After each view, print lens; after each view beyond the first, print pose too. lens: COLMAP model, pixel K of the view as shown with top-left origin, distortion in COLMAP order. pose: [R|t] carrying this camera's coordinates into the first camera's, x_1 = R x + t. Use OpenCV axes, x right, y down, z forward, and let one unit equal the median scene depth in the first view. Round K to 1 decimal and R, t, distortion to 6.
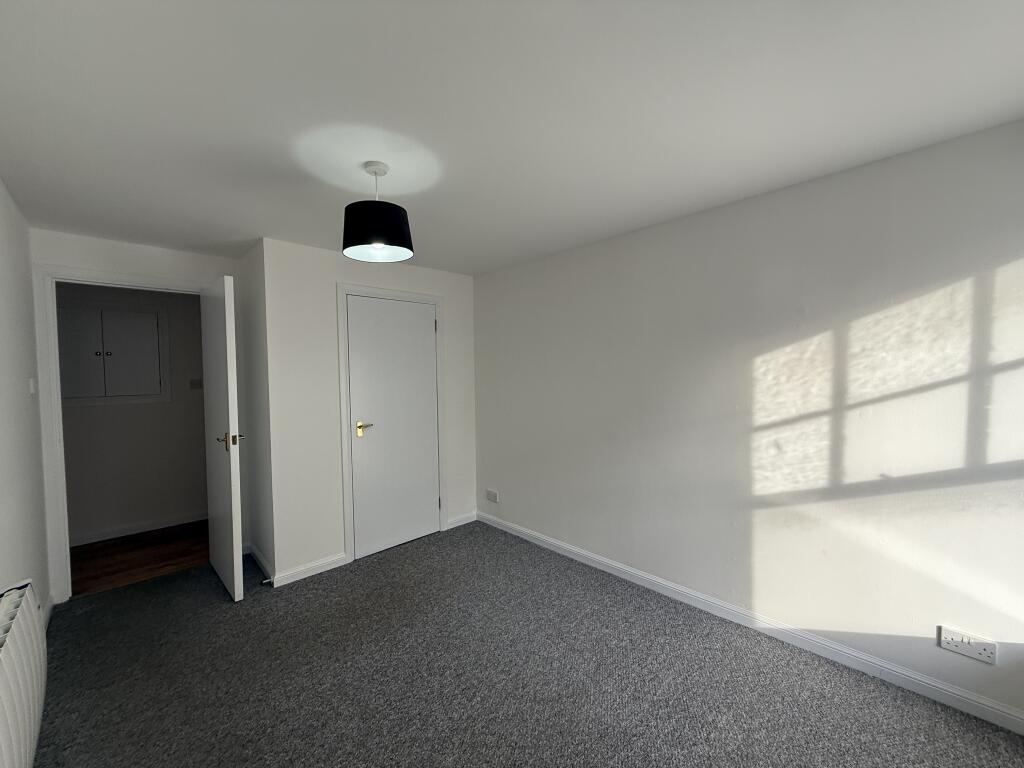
lens RADIAL K [[406.2, 0, 510.8], [0, 406.2, 383.7], [0, 0, 1]] dist [0.002400, -0.000486]
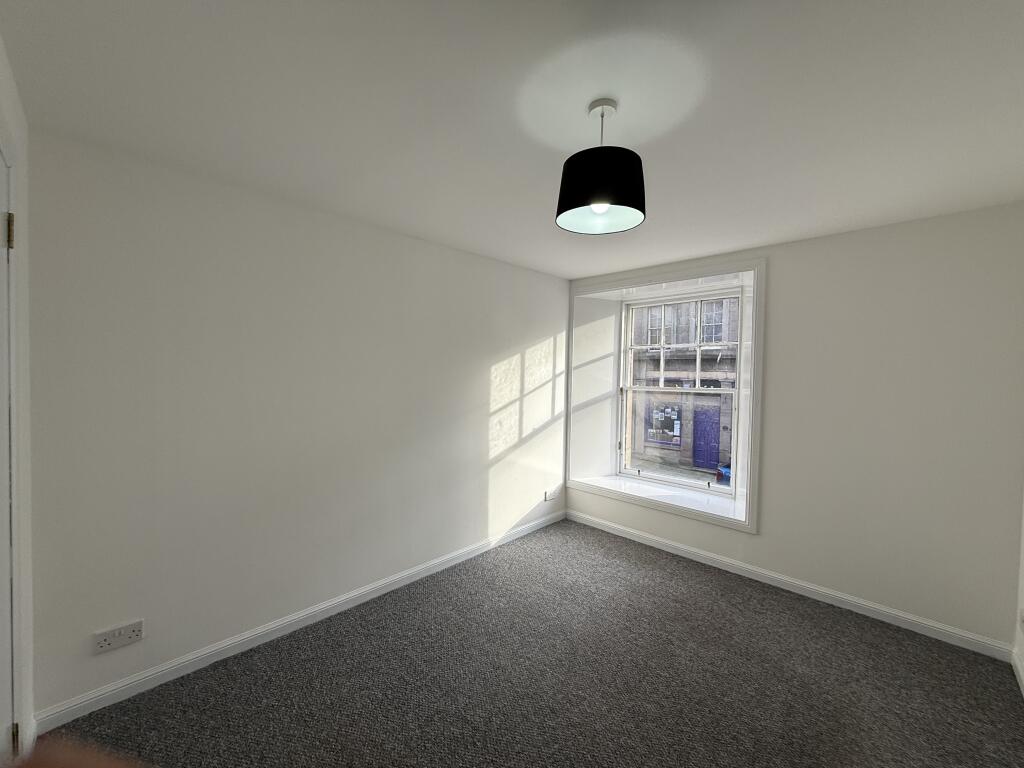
lens RADIAL K [[406.2, 0, 507.7], [0, 406.2, 386.5], [0, 0, 1]] dist [0.002400, -0.000486]
pose [[-0.024055, -0.014496, 0.999606, -0.945493], [0.019133, 0.999705, 0.014958, -0.012047], [-0.999528, 0.019486, -0.023771, 1.036079]]
